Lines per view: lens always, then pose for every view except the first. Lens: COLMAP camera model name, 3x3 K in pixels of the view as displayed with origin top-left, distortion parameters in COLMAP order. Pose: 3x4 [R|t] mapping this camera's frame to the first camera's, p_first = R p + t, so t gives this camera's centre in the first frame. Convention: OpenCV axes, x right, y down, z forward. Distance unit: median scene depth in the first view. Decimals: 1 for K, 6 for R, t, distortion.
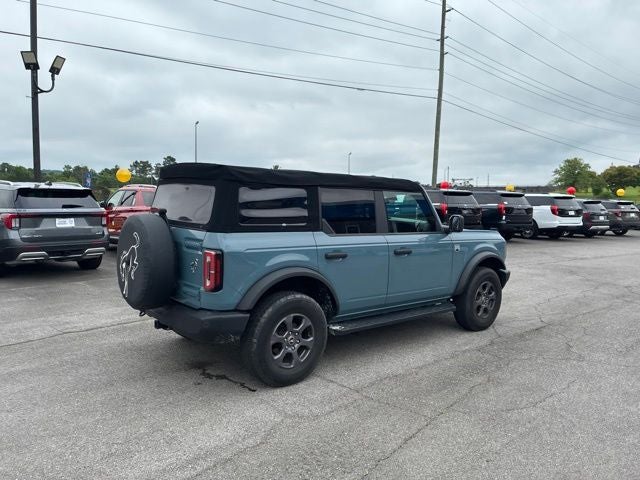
lens RADIAL K [[484.2, 0, 327.8], [0, 484.2, 232.6], [0, 0, 1]] dist [0.049622, -0.059809]
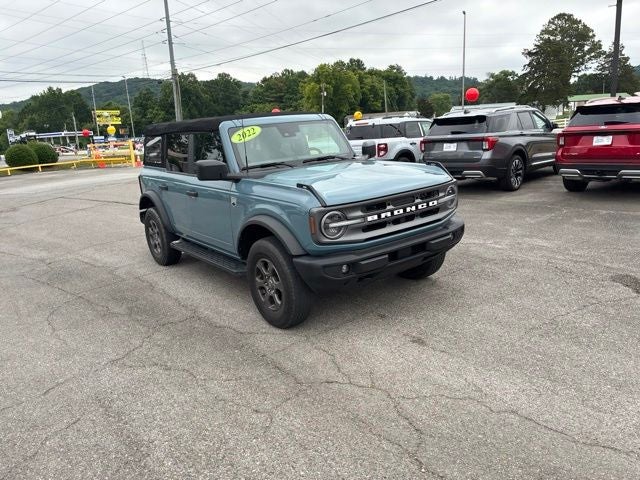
lens RADIAL K [[484.2, 0, 325.5], [0, 484.2, 242.2], [0, 0, 1]] dist [0.049622, -0.059809]
pose [[-0.058136, 0.214955, -0.974892, 1.304296], [-0.005390, 0.976462, 0.215622, -0.093655], [0.998294, 0.017790, -0.055609, 1.491079]]
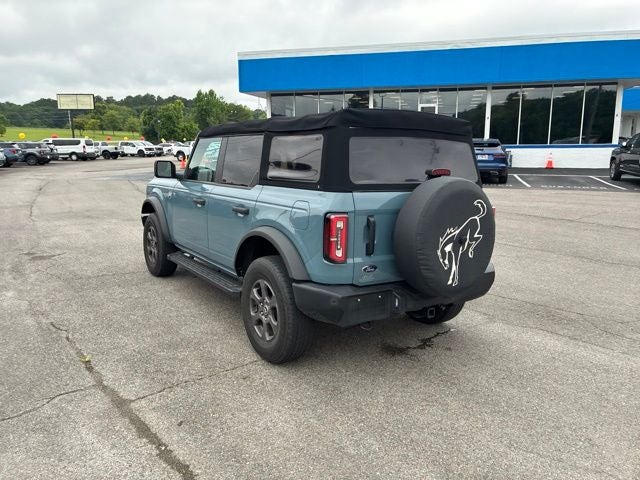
lens RADIAL K [[484.2, 0, 325.1], [0, 484.2, 234.8], [0, 0, 1]] dist [0.049622, -0.059809]
pose [[0.100452, -0.185898, 0.977421, -1.087297], [0.056556, 0.981868, 0.180932, -0.092799], [-0.993333, 0.037104, 0.109145, 1.027958]]
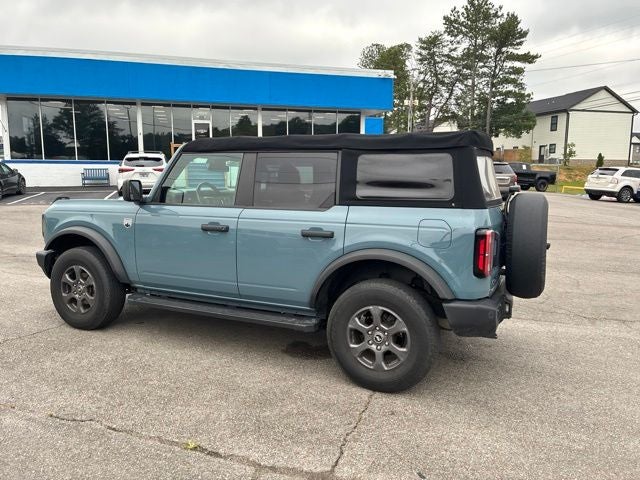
lens RADIAL K [[484.2, 0, 325.2], [0, 484.2, 234.4], [0, 0, 1]] dist [0.049622, -0.059809]
pose [[-0.427836, -0.141262, 0.892749, -0.949130], [0.036891, 0.984159, 0.173406, -0.122631], [-0.903103, 0.107123, -0.415848, 1.591743]]
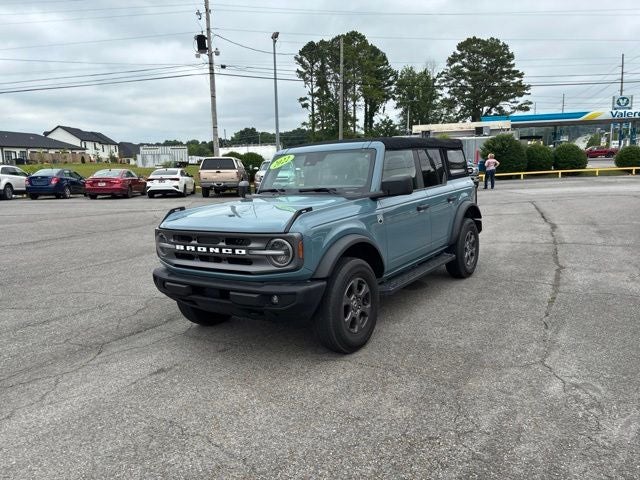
lens RADIAL K [[486.3, 0, 319.1], [0, 486.3, 239.9], [0, 0, 1]] dist [0.042454, -0.050742]
pose [[-0.965917, 0.058760, -0.252095, 0.453102], [0.001974, 0.975538, 0.219824, -0.169125], [0.258845, 0.211834, -0.942404, 2.452492]]
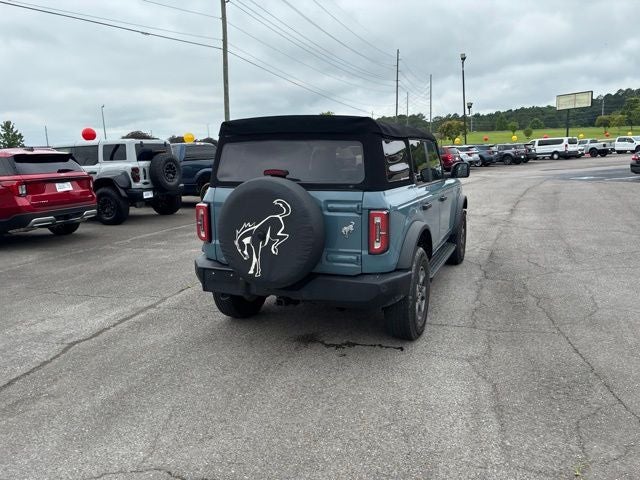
lens RADIAL K [[484.2, 0, 328.3], [0, 484.2, 231.4], [0, 0, 1]] dist [0.049622, -0.059809]
pose [[0.884213, -0.117355, 0.452100, -0.623602], [0.077109, 0.991317, 0.106515, -0.024911], [-0.460675, -0.059321, 0.885584, 0.181650]]
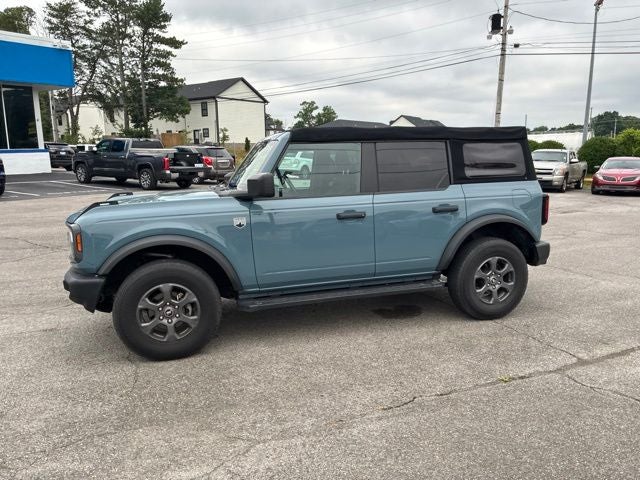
lens RADIAL K [[486.3, 0, 328.6], [0, 486.3, 244.0], [0, 0, 1]] dist [0.042454, -0.050742]
pose [[-0.923113, -0.076164, 0.376910, -0.391873], [0.020135, 0.969269, 0.245179, -0.163661], [-0.384001, 0.233917, -0.893211, 2.256755]]
